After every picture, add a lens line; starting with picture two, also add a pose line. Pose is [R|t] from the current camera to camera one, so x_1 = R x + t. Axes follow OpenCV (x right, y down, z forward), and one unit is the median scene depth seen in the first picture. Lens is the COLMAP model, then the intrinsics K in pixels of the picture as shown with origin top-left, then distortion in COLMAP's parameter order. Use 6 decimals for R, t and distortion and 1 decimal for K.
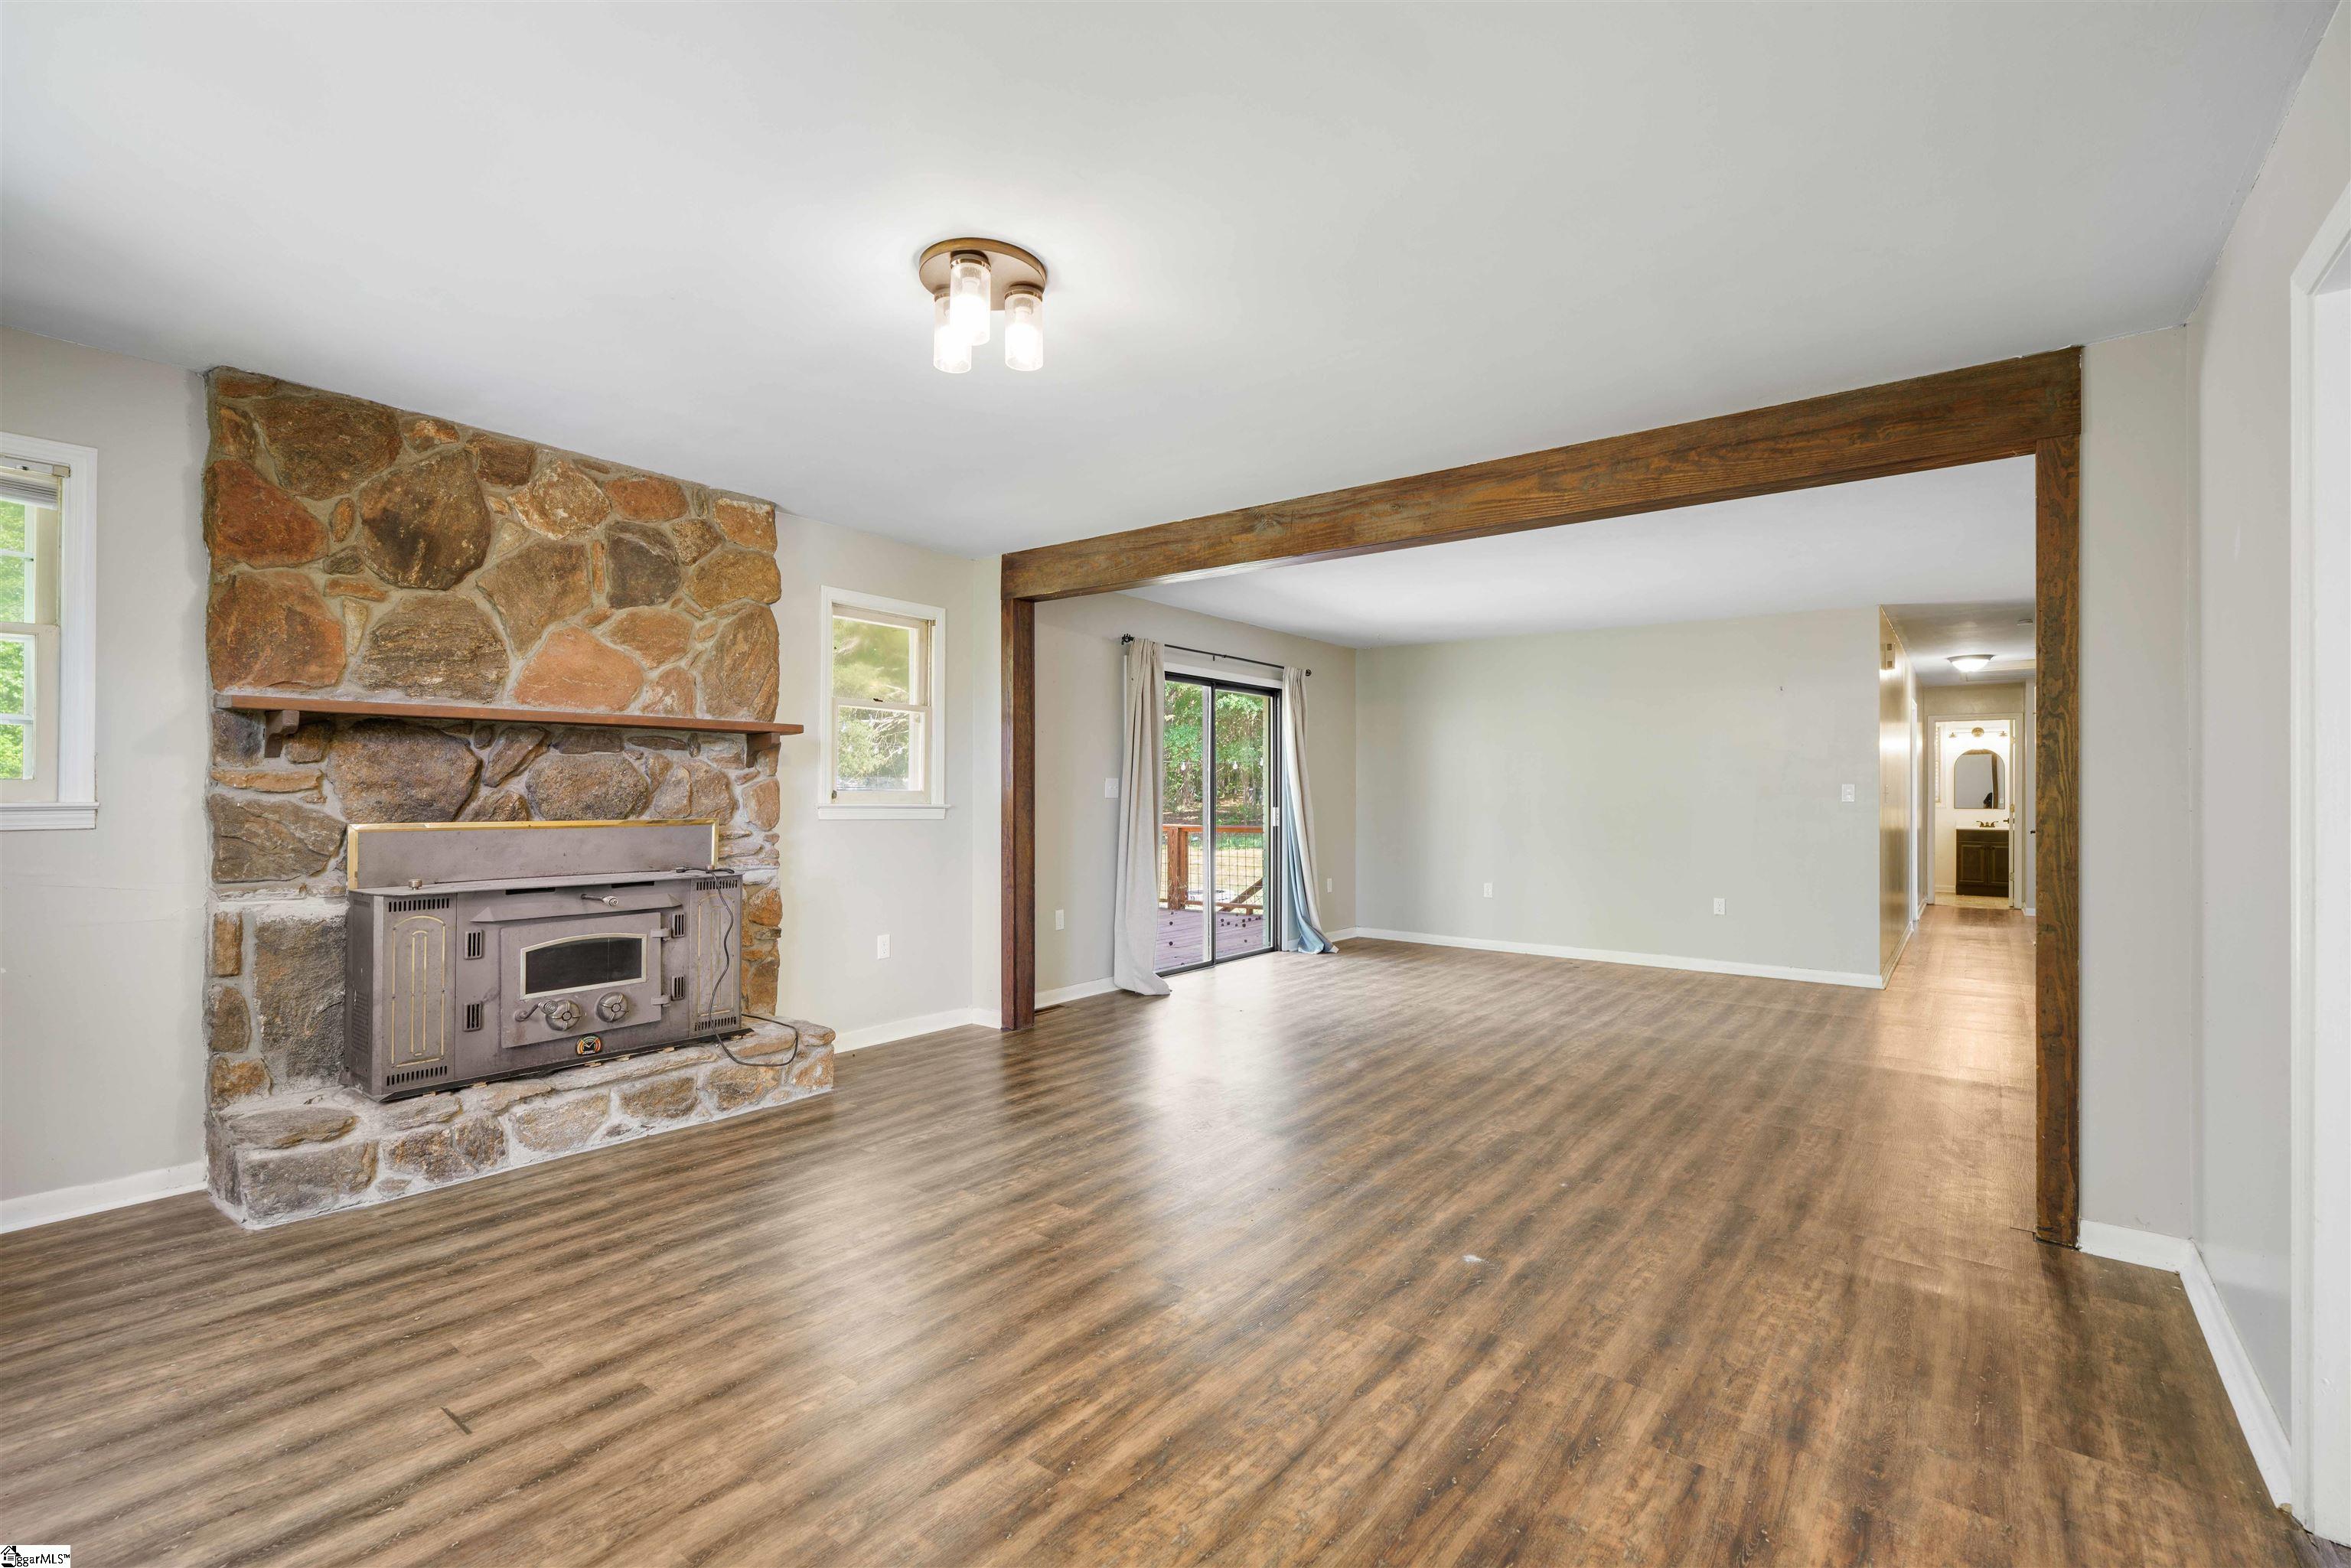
lens RADIAL K [[1058.4, 0, 1169.0], [0, 1058.4, 782.0], [0, 0, 1]] dist [-0.010407, 0.005243]
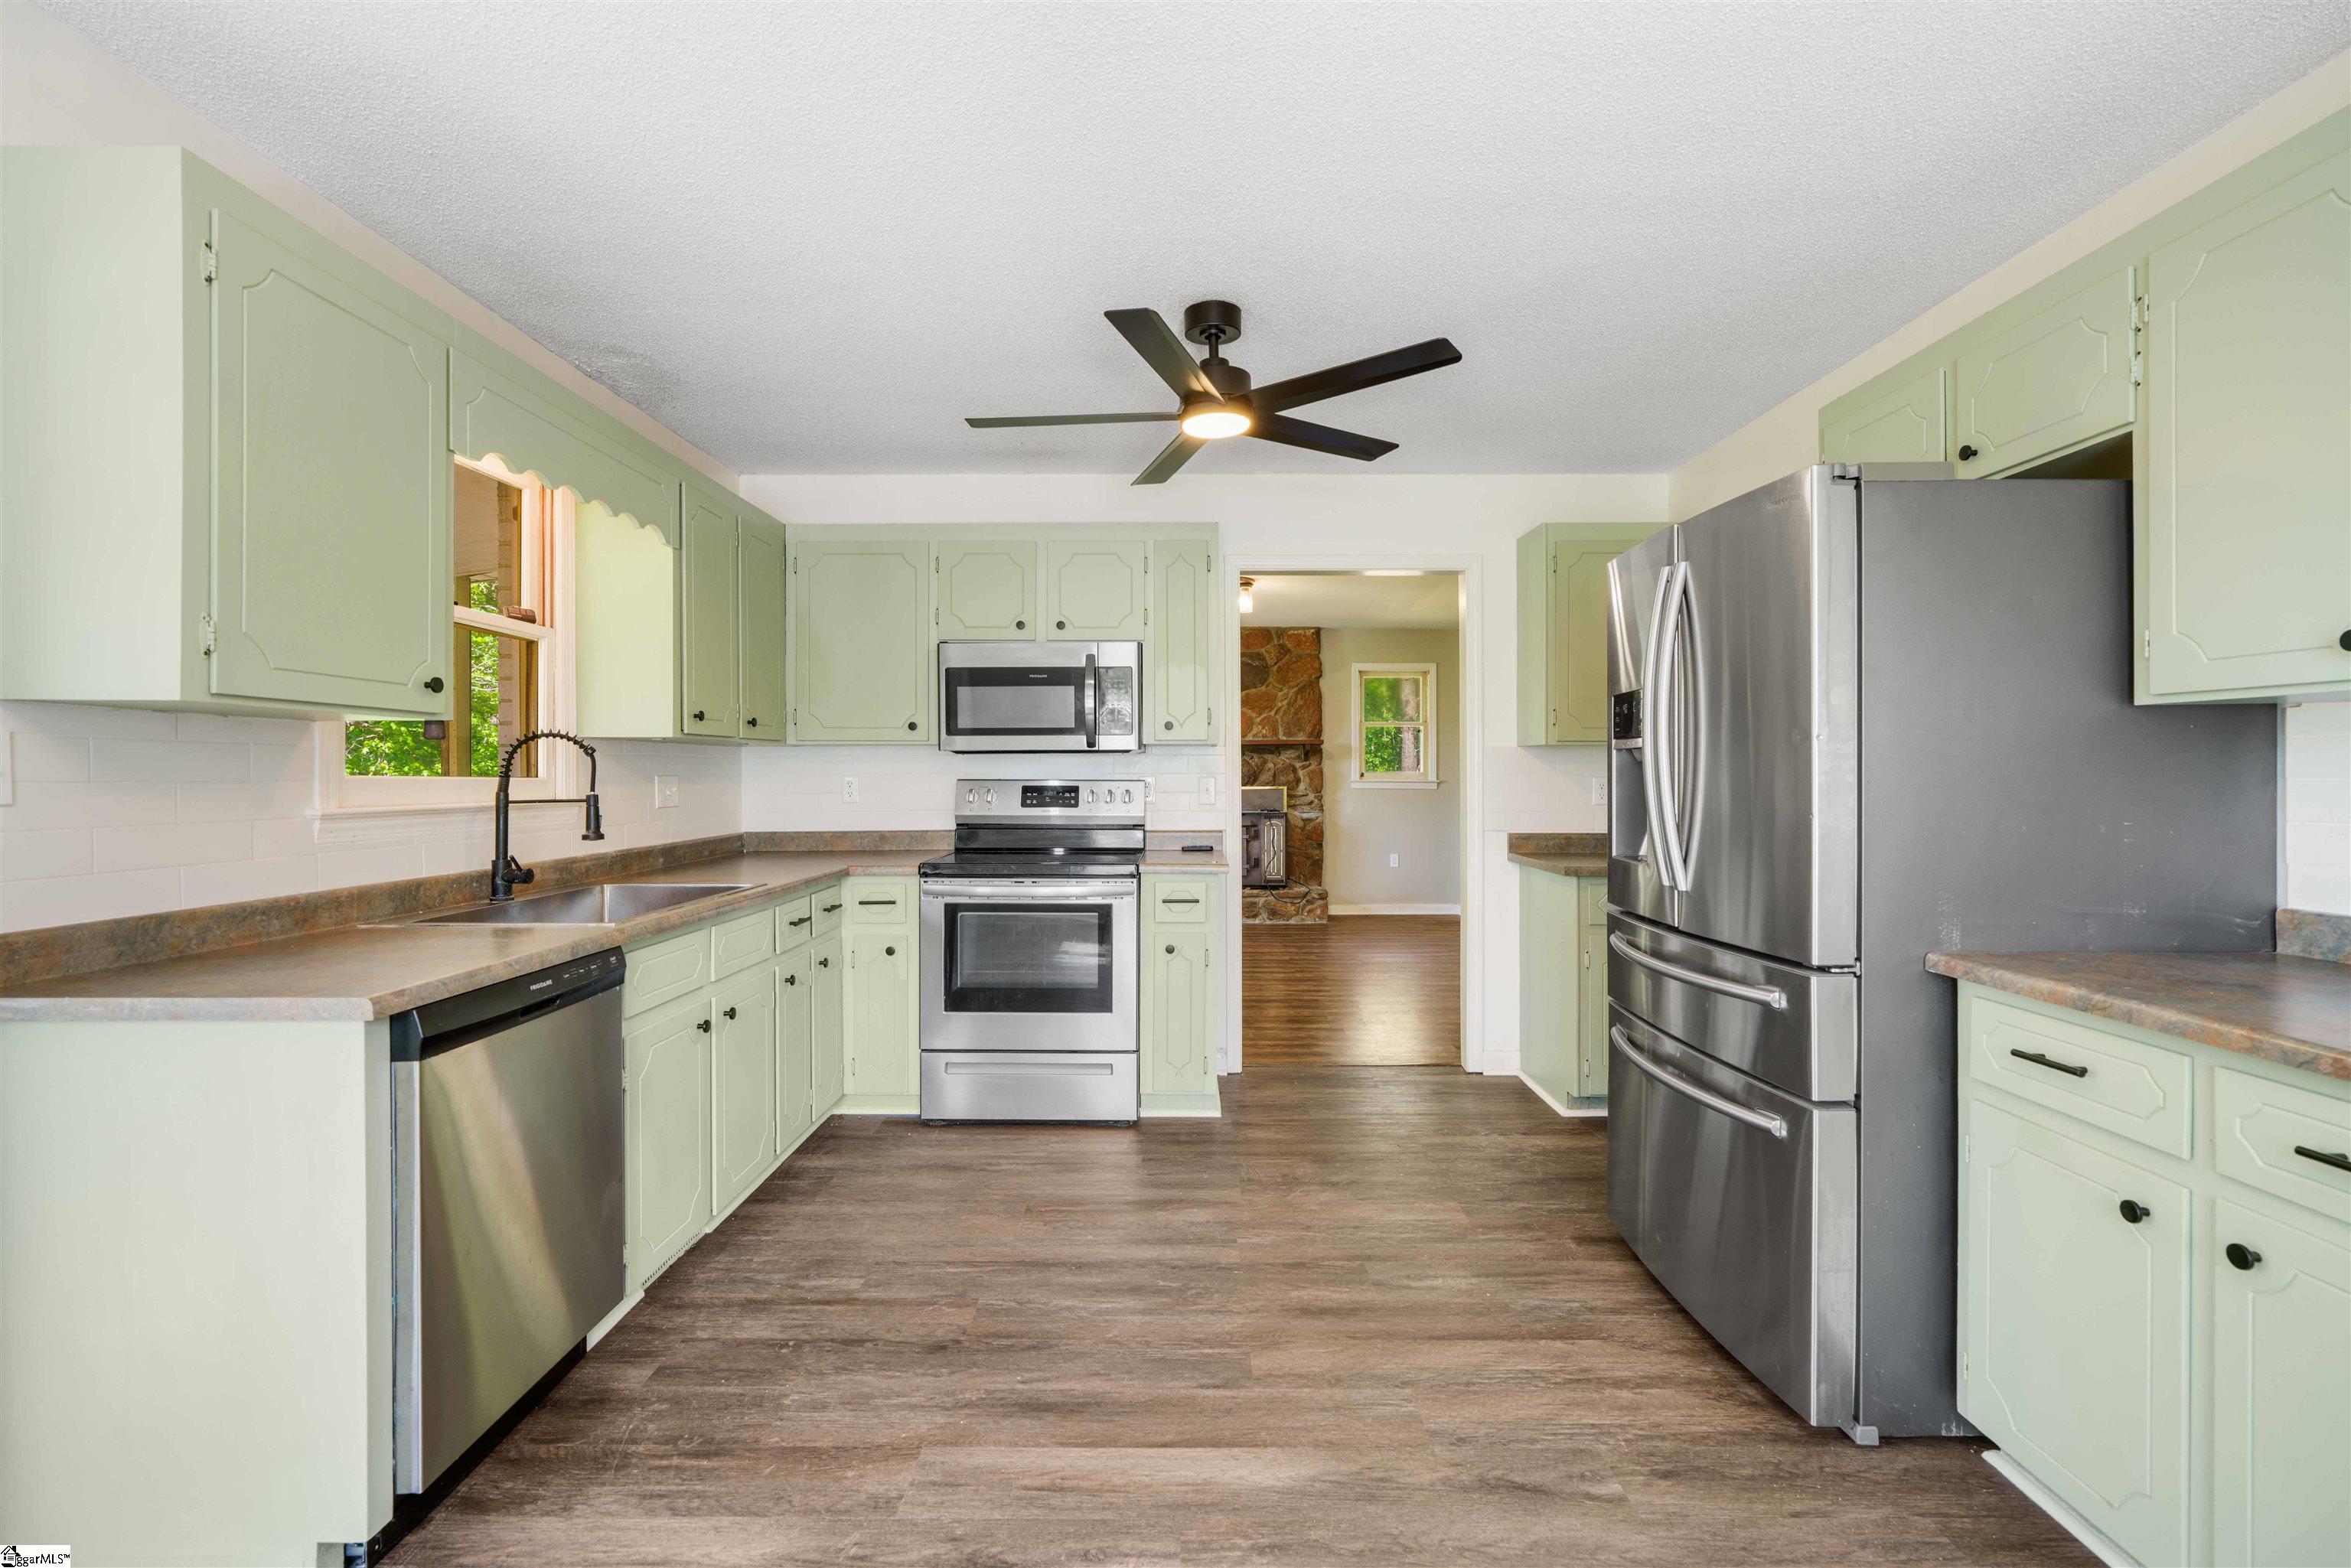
lens RADIAL K [[1058.4, 0, 1176.0], [0, 1058.4, 805.2], [0, 0, 1]] dist [-0.010407, 0.005243]
pose [[0.613668, 0.022432, -0.789246, 1.322705], [0.011809, 0.999224, 0.037582, -0.012101], [0.789476, -0.032383, 0.612927, -0.551062]]
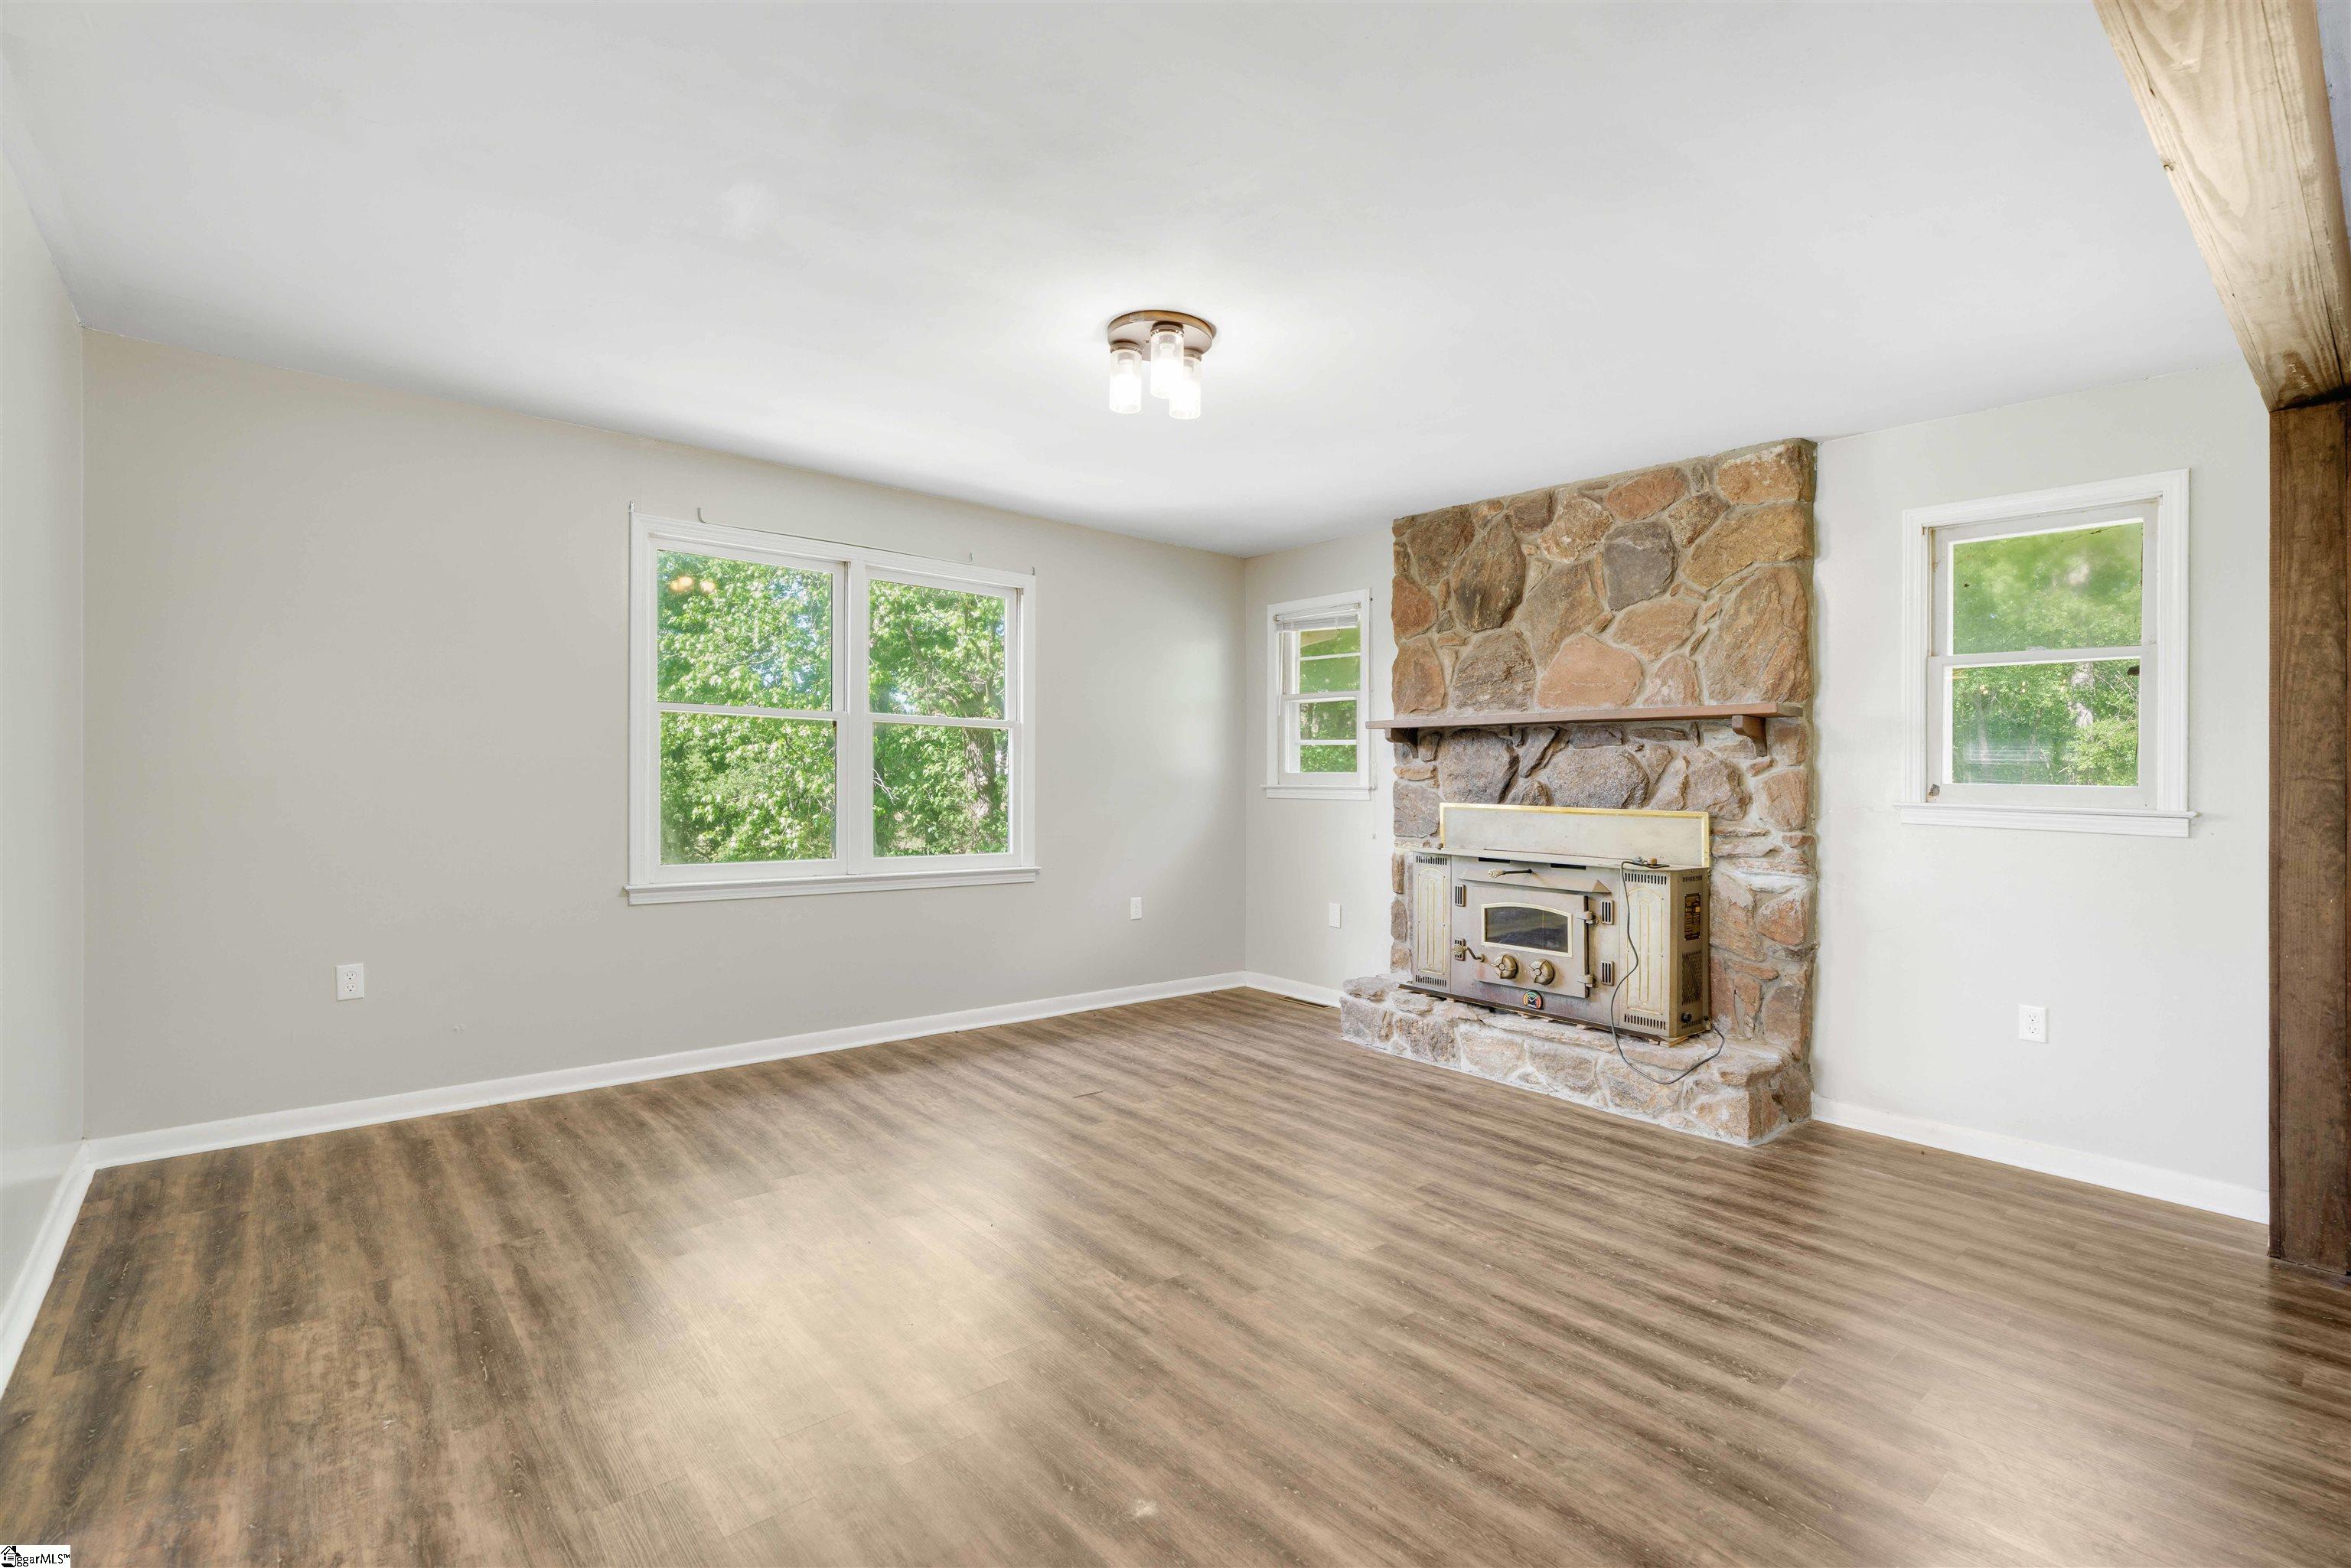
lens RADIAL K [[1058.4, 0, 1179.3], [0, 1058.4, 793.7], [0, 0, 1]] dist [-0.010407, 0.005243]
pose [[-0.193979, 0.008523, -0.980969, 0.693750], [-0.007936, 0.999916, 0.010257, 0.014725], [0.980974, 0.009774, -0.193895, 0.881408]]
